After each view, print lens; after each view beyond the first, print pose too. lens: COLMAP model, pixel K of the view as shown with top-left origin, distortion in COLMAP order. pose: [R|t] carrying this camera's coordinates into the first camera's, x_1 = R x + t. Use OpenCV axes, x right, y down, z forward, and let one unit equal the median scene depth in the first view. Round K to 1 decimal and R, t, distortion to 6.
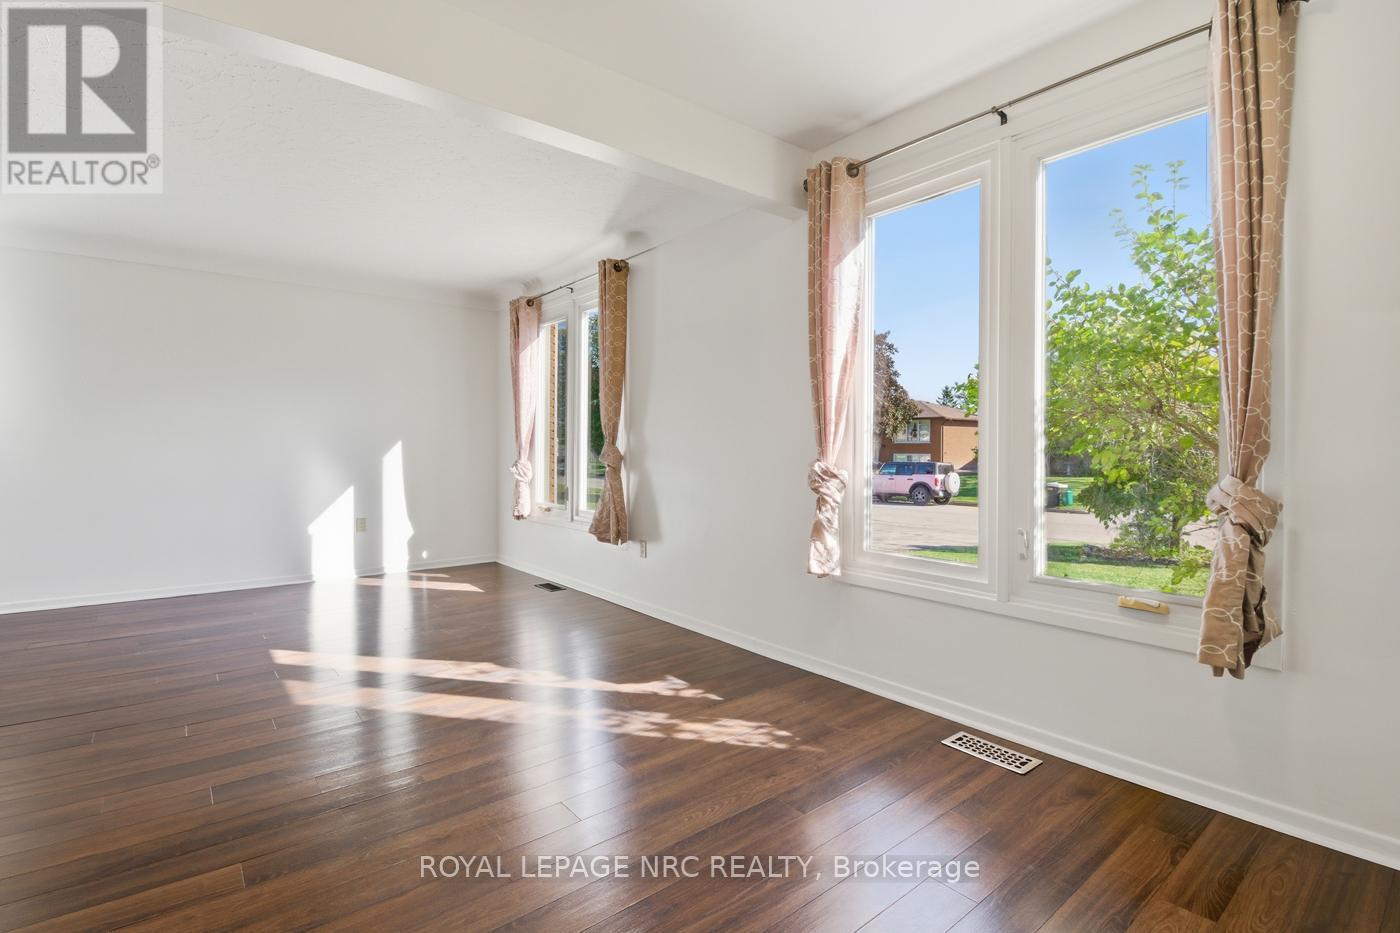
lens RADIAL K [[642.1, 0, 700.0], [0, 642.1, 455.3], [0, 0, 1]] dist [-0.009027, -0.011464]
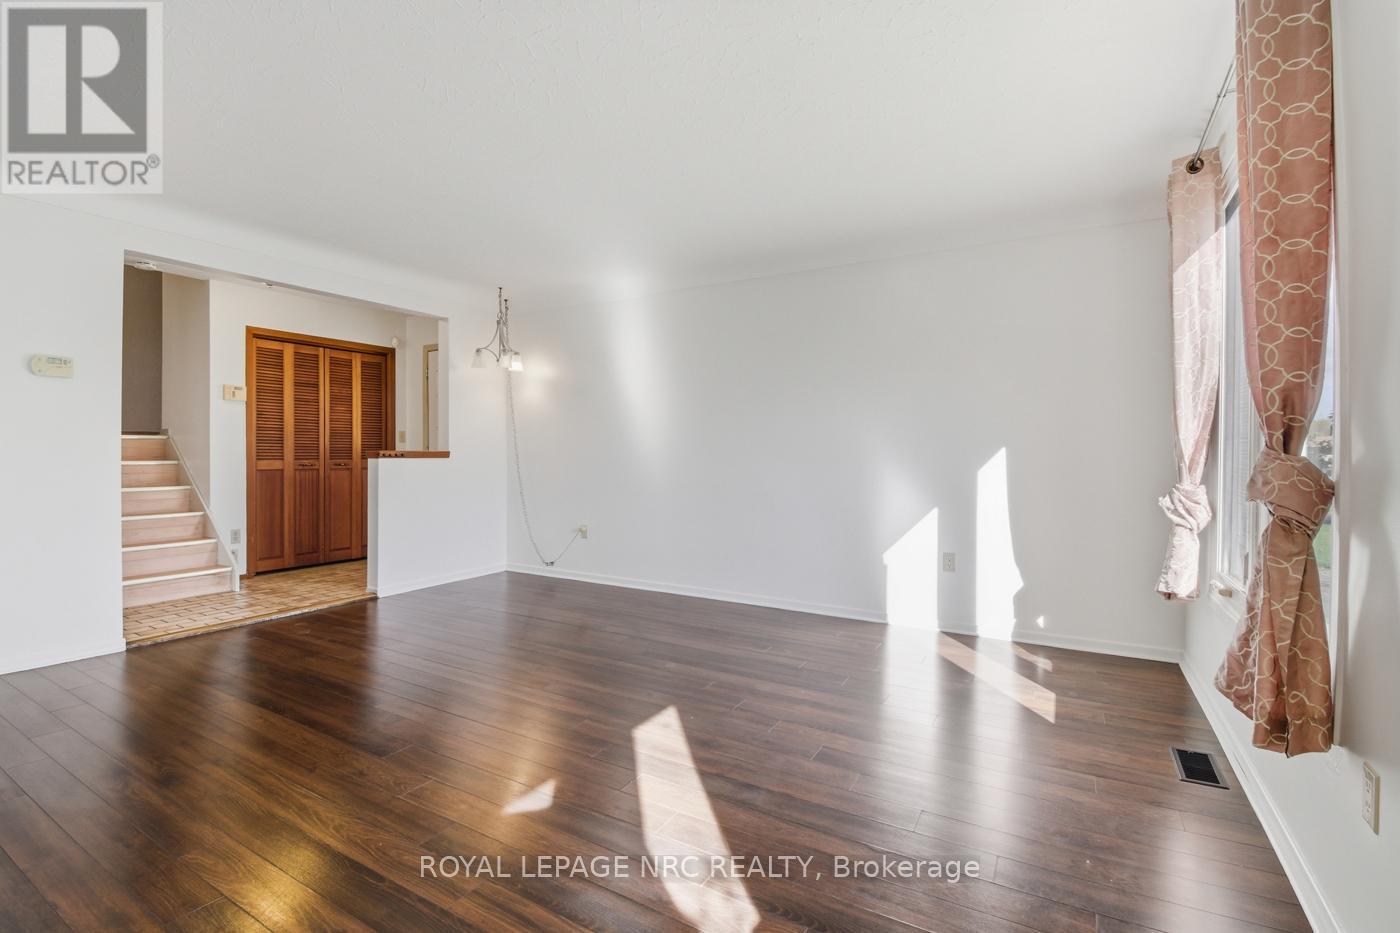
lens RADIAL K [[642.1, 0, 694.3], [0, 642.1, 459.0], [0, 0, 1]] dist [-0.009027, -0.011464]
pose [[0.349214, 0.010769, -0.936981, 0.056937], [-0.019128, 0.999808, 0.004362, -0.006857], [0.936848, 0.016399, 0.349353, 0.472335]]
